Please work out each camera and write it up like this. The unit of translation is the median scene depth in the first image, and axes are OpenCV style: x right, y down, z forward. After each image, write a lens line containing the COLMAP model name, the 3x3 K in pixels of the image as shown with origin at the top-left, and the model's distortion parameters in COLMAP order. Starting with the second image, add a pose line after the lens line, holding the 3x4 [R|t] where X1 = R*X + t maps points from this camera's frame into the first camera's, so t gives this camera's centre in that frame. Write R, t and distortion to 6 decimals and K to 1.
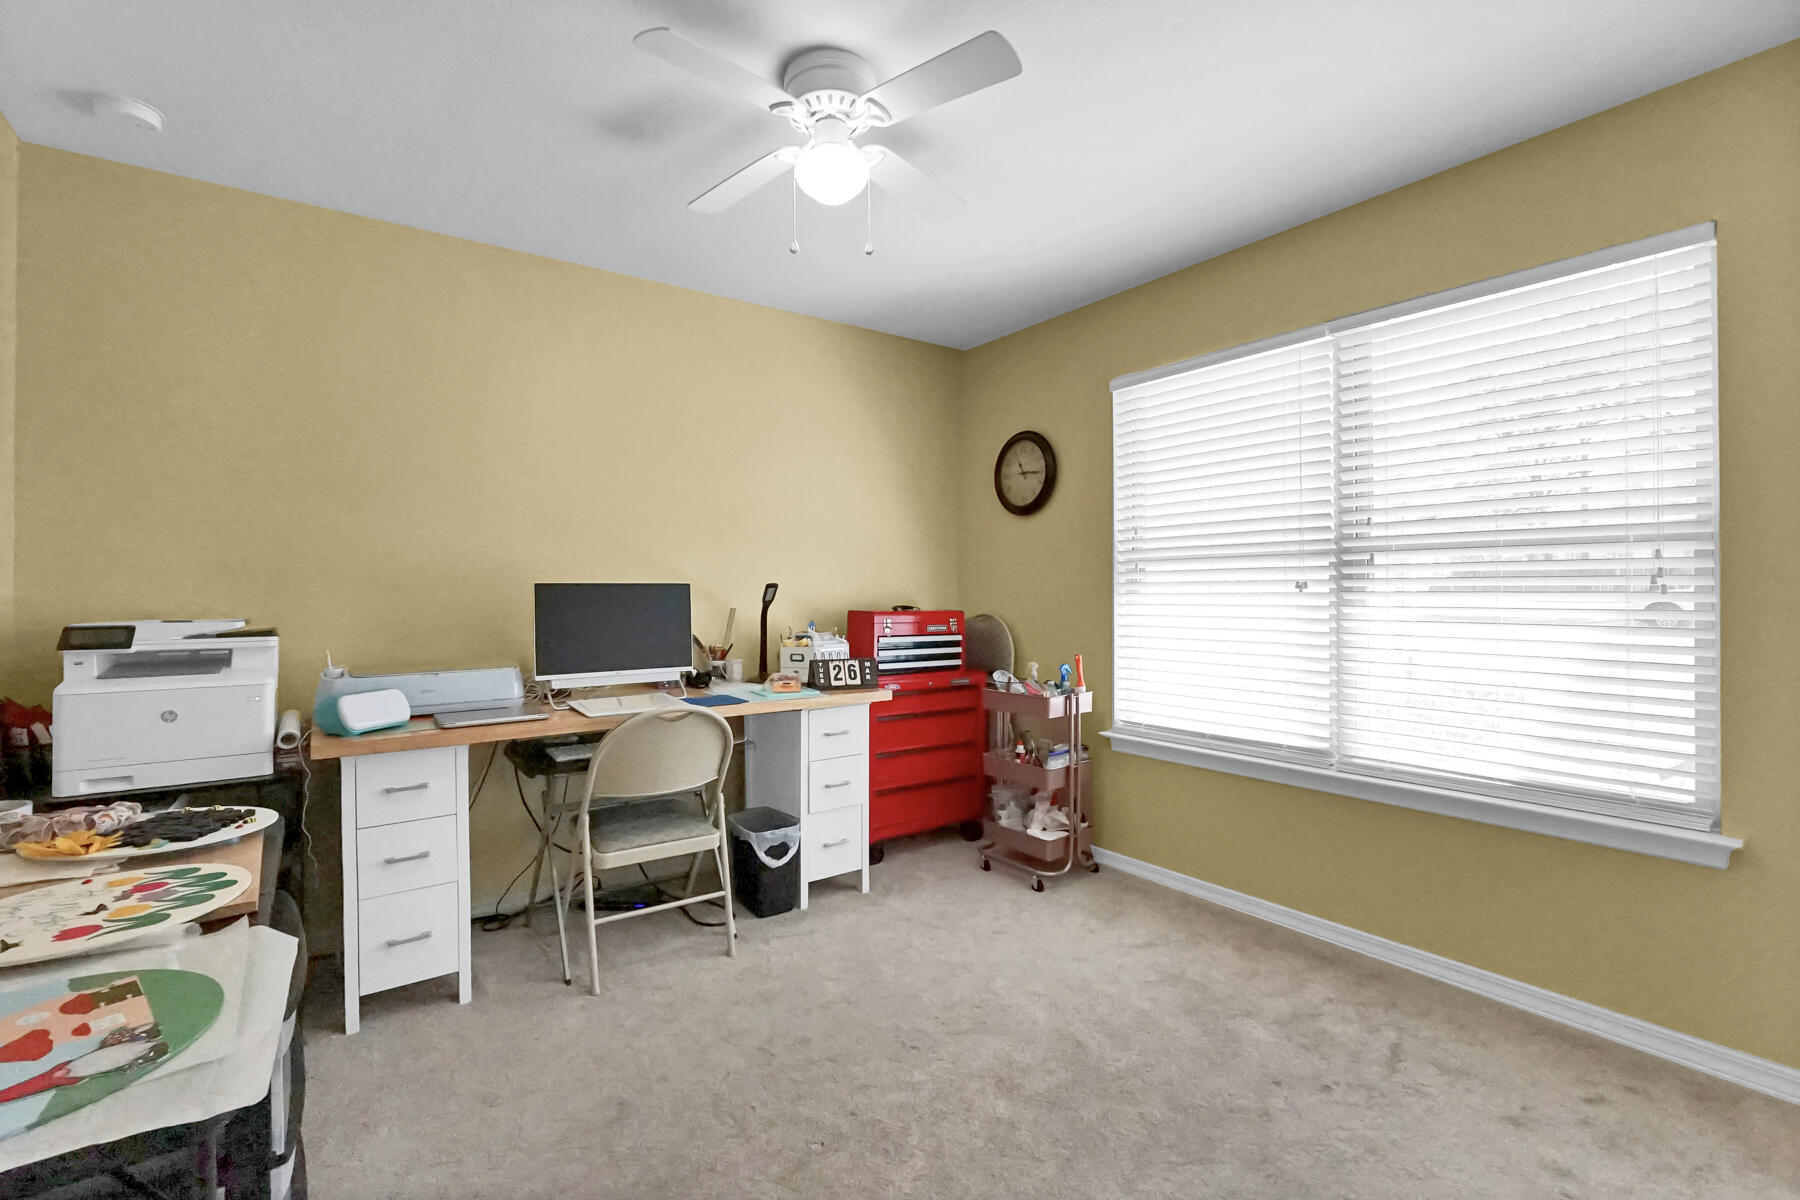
lens RADIAL K [[793.9, 0, 906.7], [0, 793.9, 595.1], [0, 0, 1]] dist [-0.020155, 0.006533]
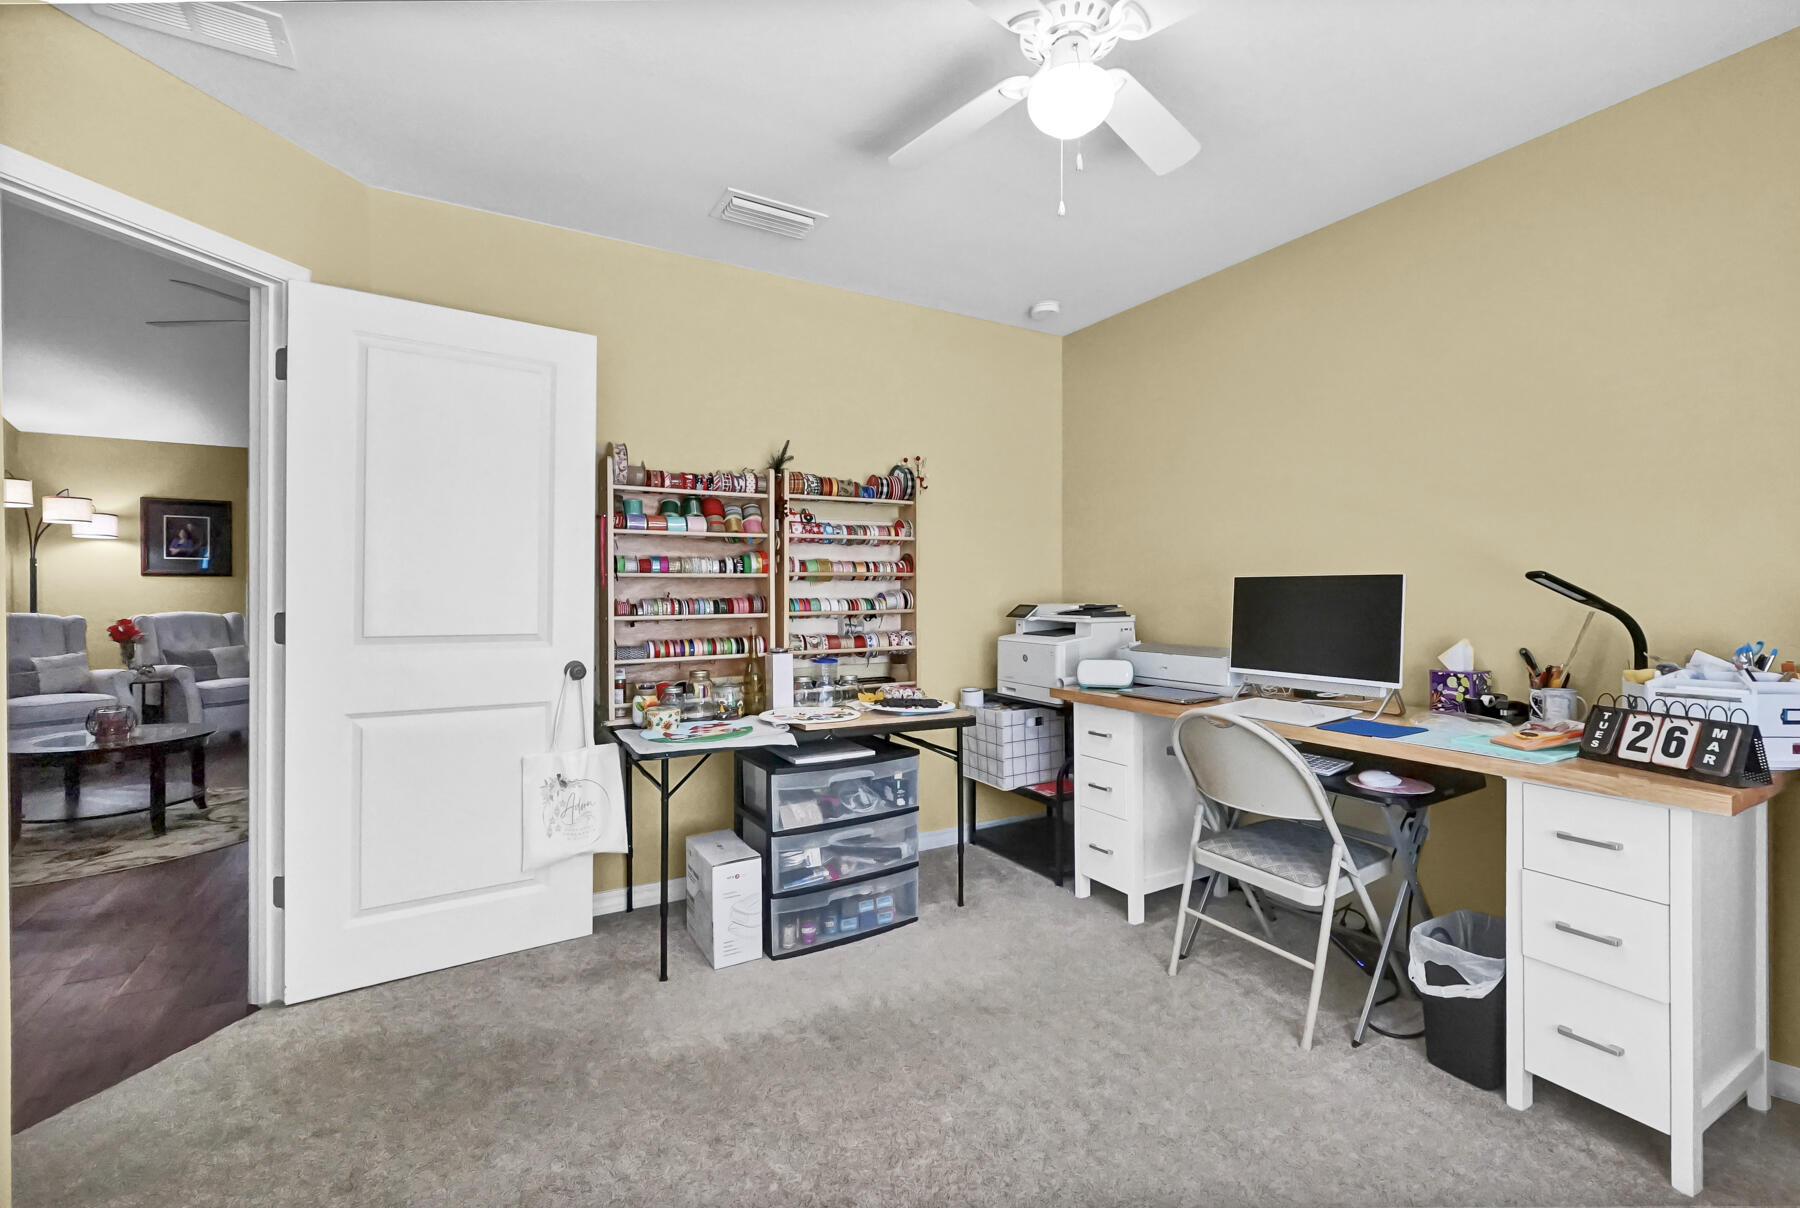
lens RADIAL K [[778.8, 0, 902.9], [0, 778.8, 593.2], [0, 0, 1]] dist [-0.011379, 0.005682]
pose [[-0.108574, 0.006212, -0.994069, 0.575689], [-0.007327, 0.999948, 0.007049, 0.001448], [0.994061, 0.008049, -0.108522, 0.667644]]
